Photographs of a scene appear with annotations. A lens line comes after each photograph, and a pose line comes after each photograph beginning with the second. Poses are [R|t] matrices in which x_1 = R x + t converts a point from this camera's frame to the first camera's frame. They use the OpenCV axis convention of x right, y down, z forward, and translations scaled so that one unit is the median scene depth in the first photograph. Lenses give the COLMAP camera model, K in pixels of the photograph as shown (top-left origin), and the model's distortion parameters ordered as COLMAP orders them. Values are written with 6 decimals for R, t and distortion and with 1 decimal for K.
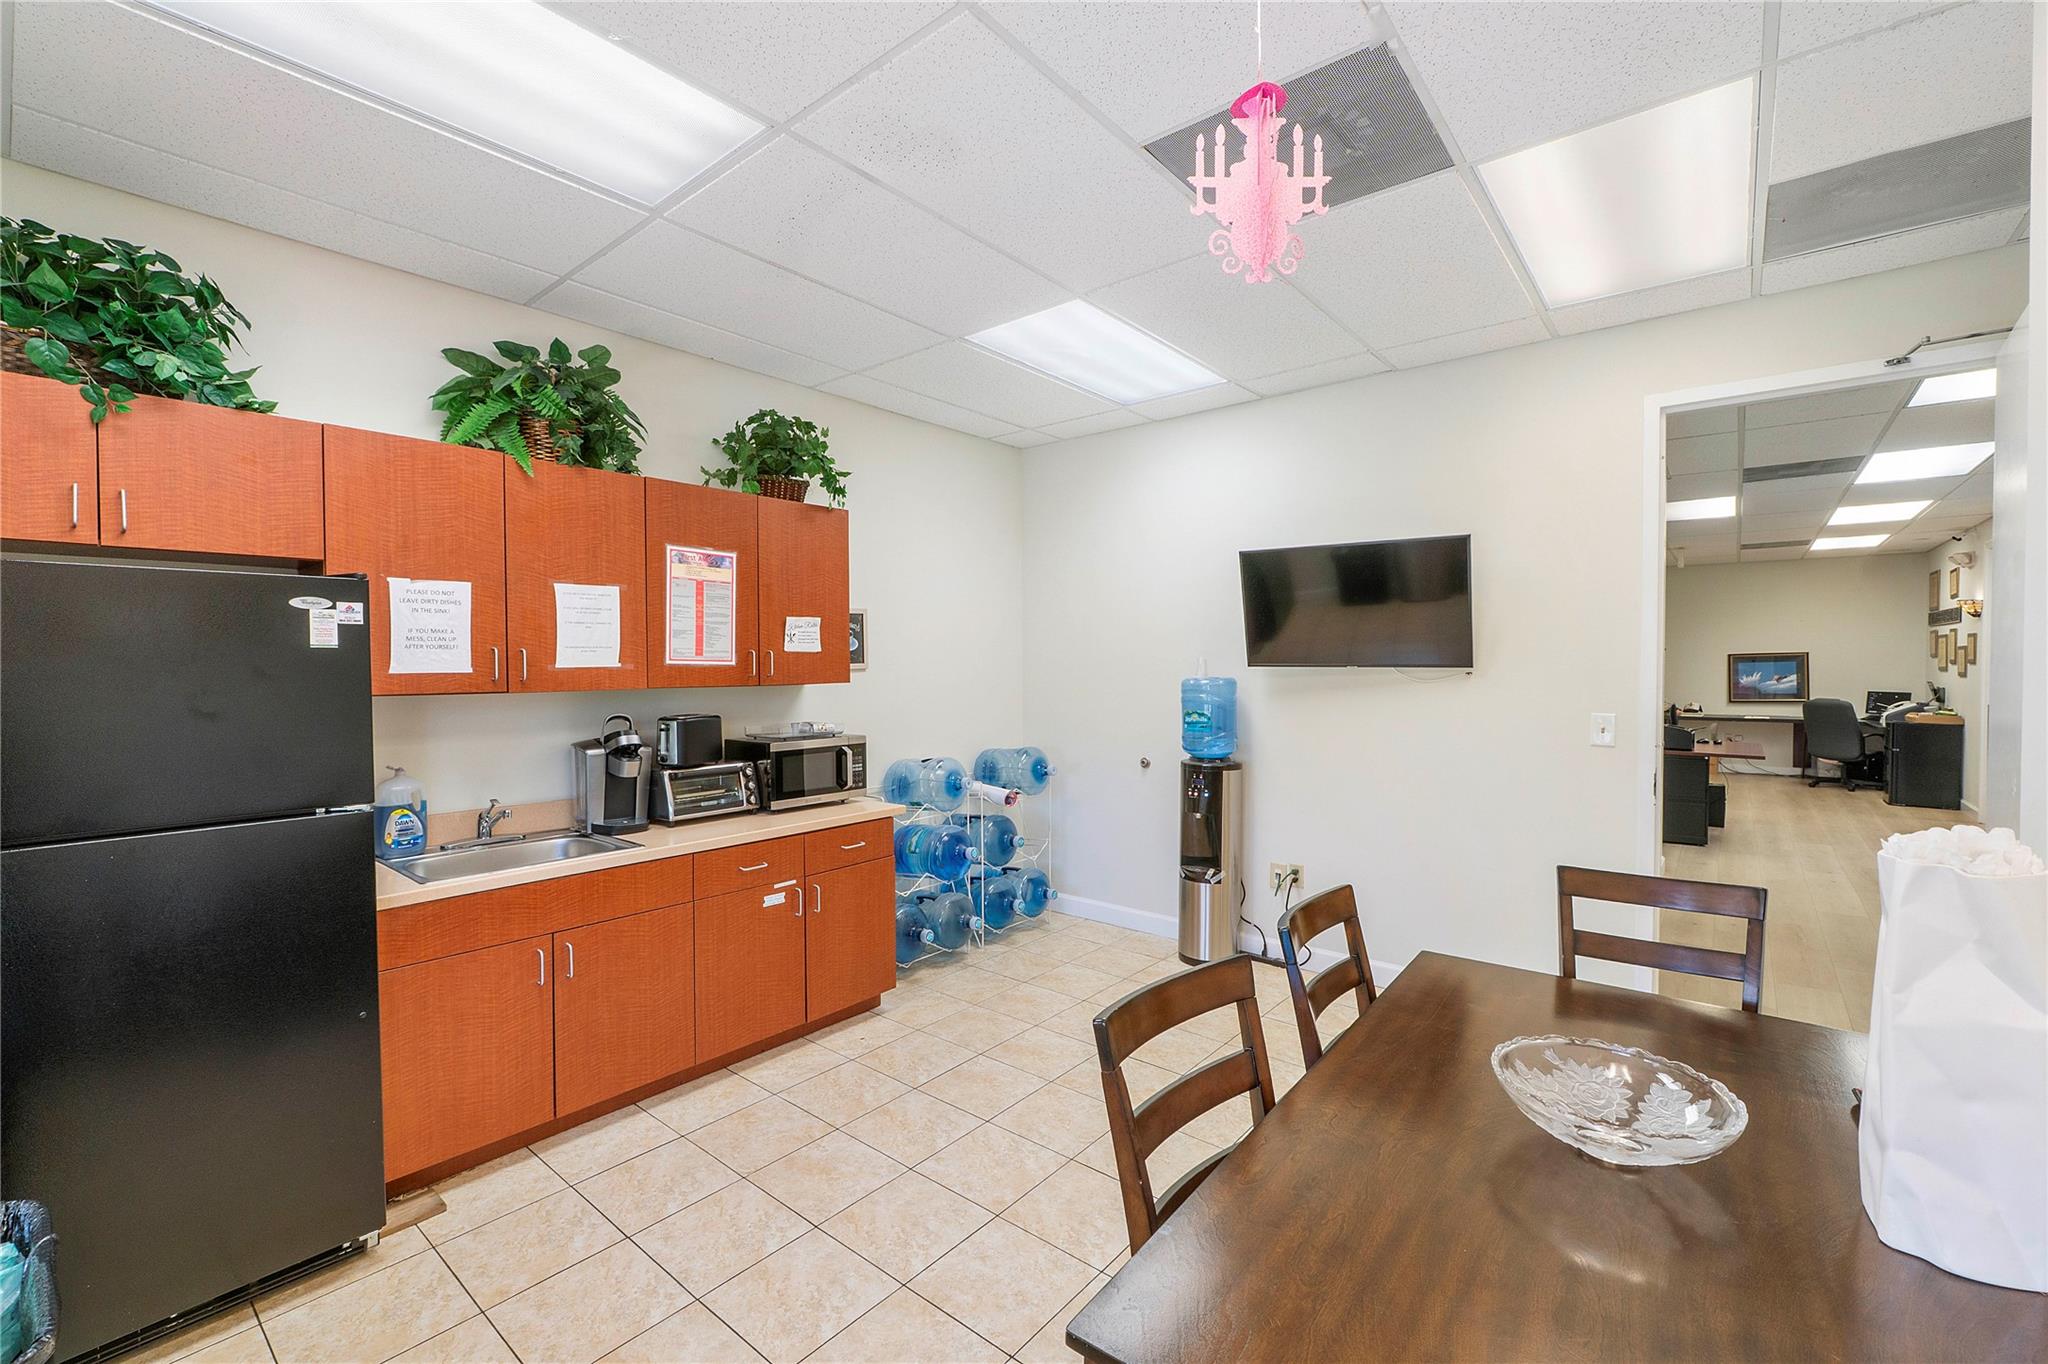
lens RADIAL K [[860.8, 0, 1031.1], [0, 860.8, 677.7], [0, 0, 1]] dist [-0.009427, 0.000553]
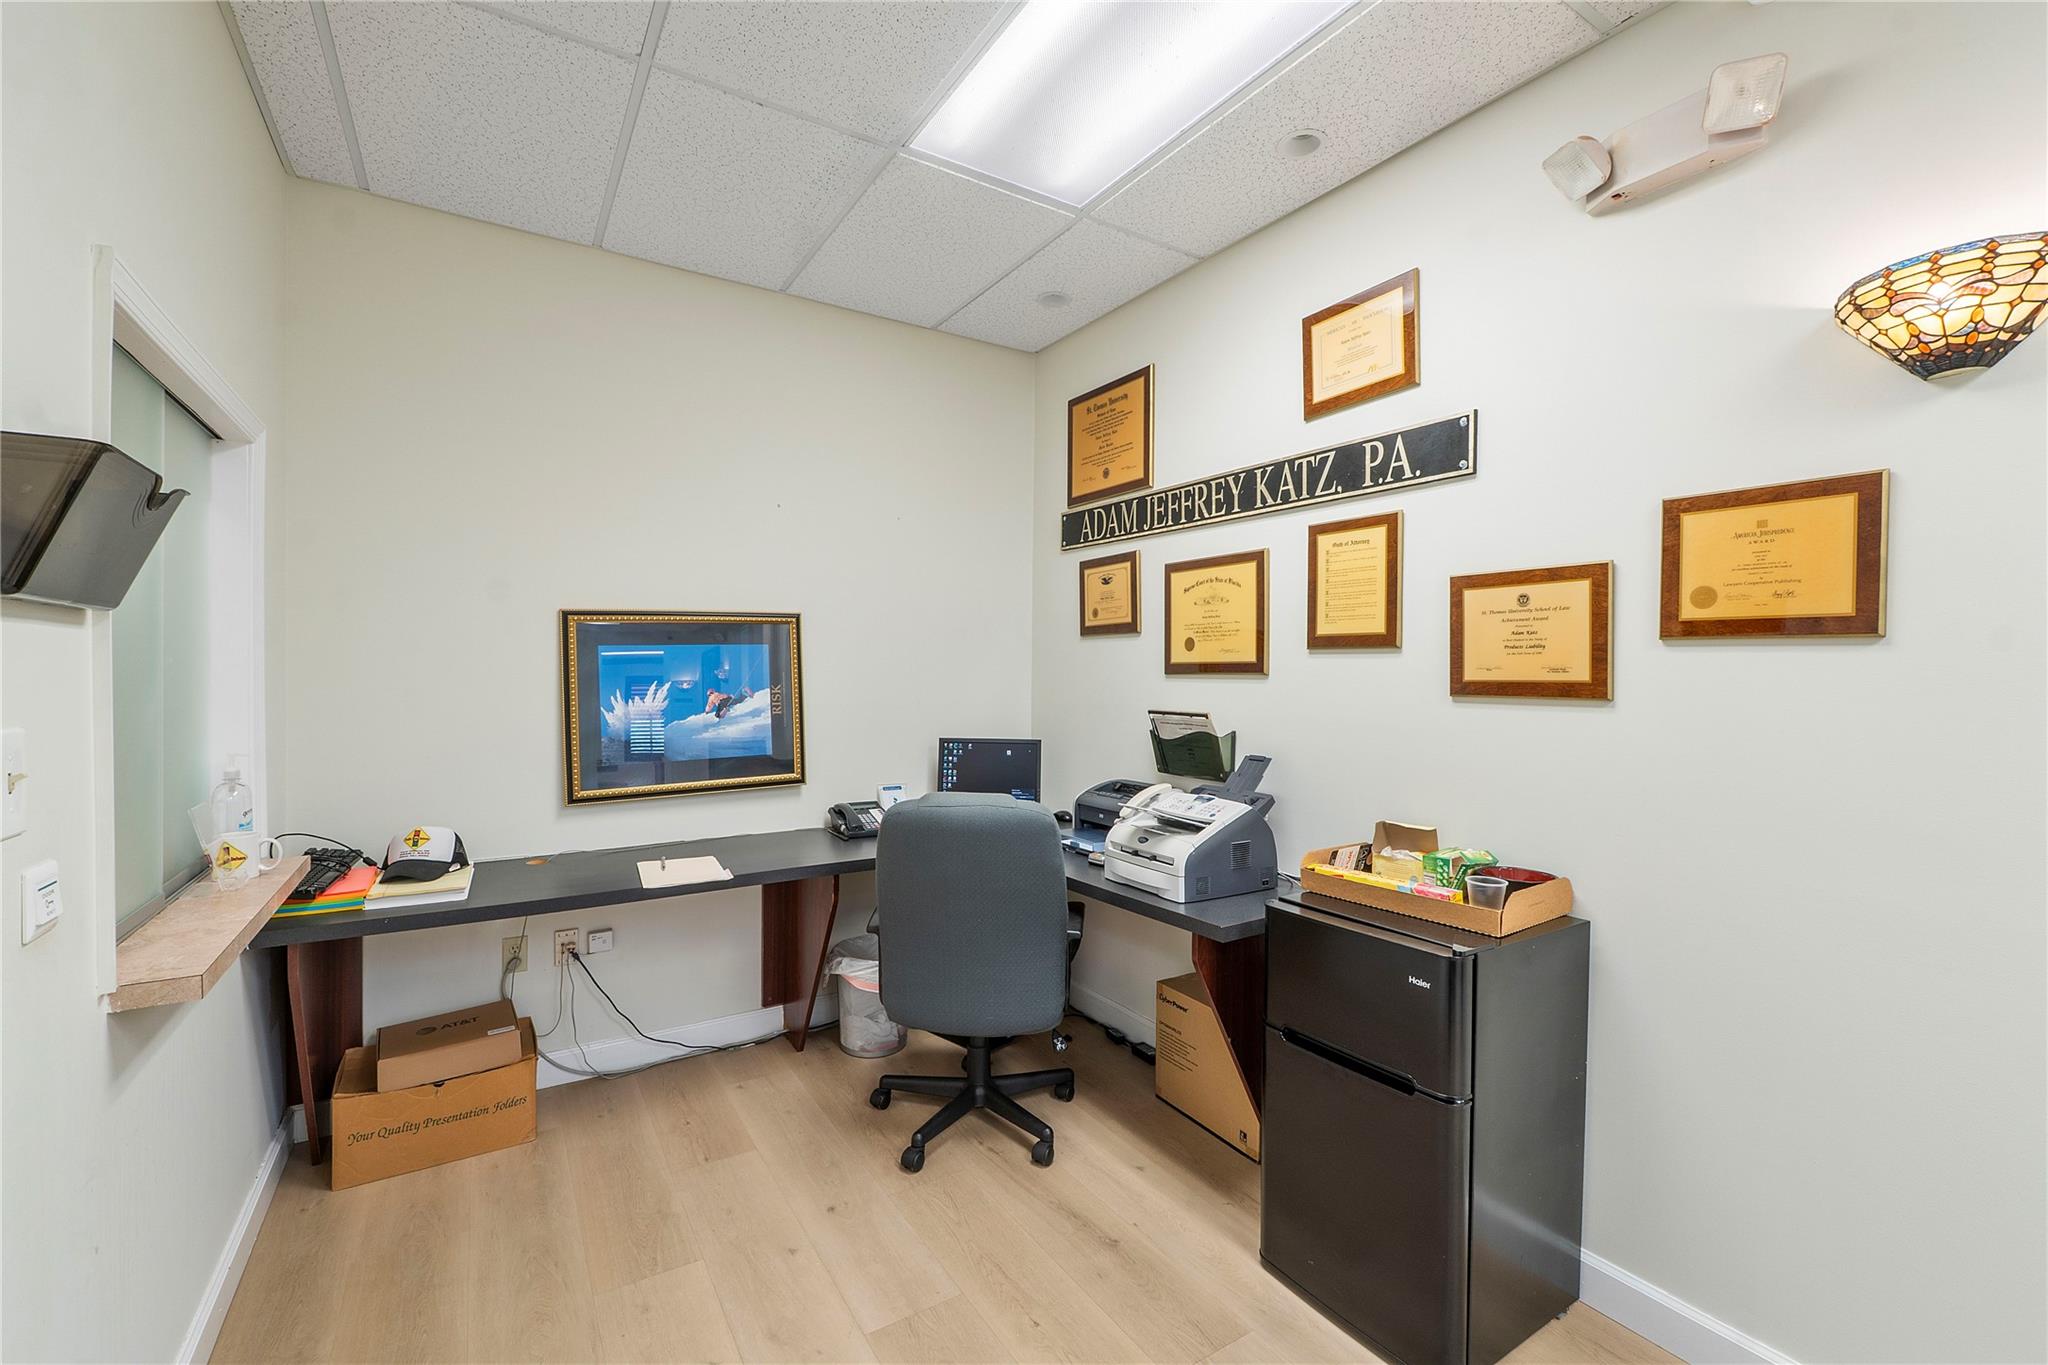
lens RADIAL K [[860.8, 0, 1019.3], [0, 860.8, 683.2], [0, 0, 1]] dist [-0.009427, 0.000553]
pose [[0.317081, -0.007683, 0.948367, 0.792751], [0.008940, 0.999947, 0.005112, -0.008235], [-0.948356, 0.006858, 0.317133, 1.014642]]
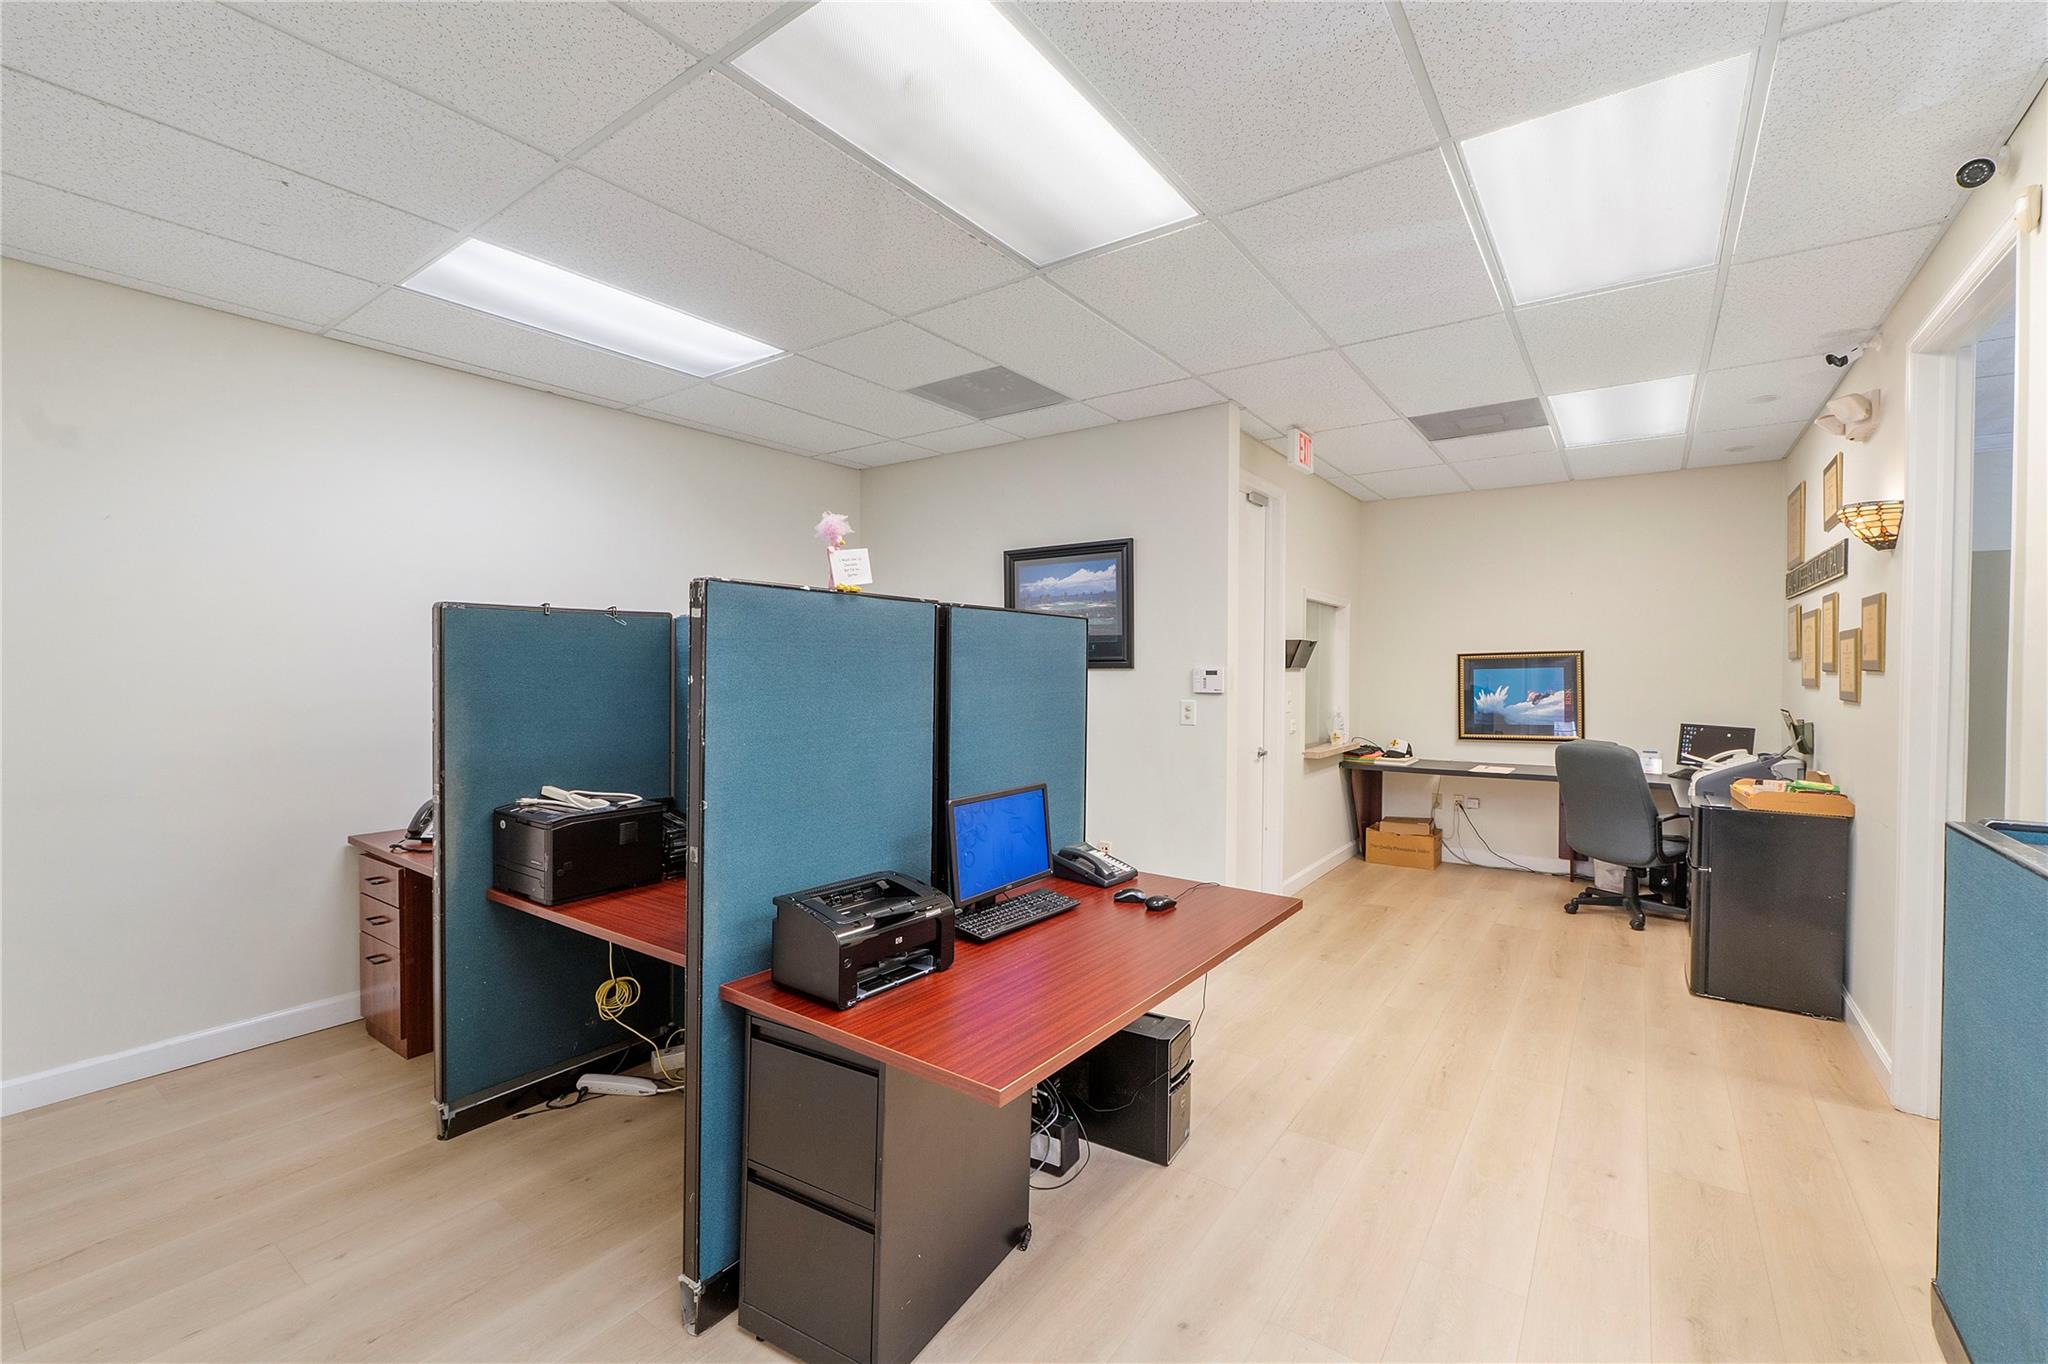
lens RADIAL K [[860.8, 0, 1023.5], [0, 860.8, 678.0], [0, 0, 1]] dist [-0.009427, 0.000553]
pose [[0.997930, 0.006843, 0.063938, 0.629279], [-0.006414, 0.999956, -0.006901, -0.007545], [-0.063982, 0.006477, 0.997930, 0.578210]]
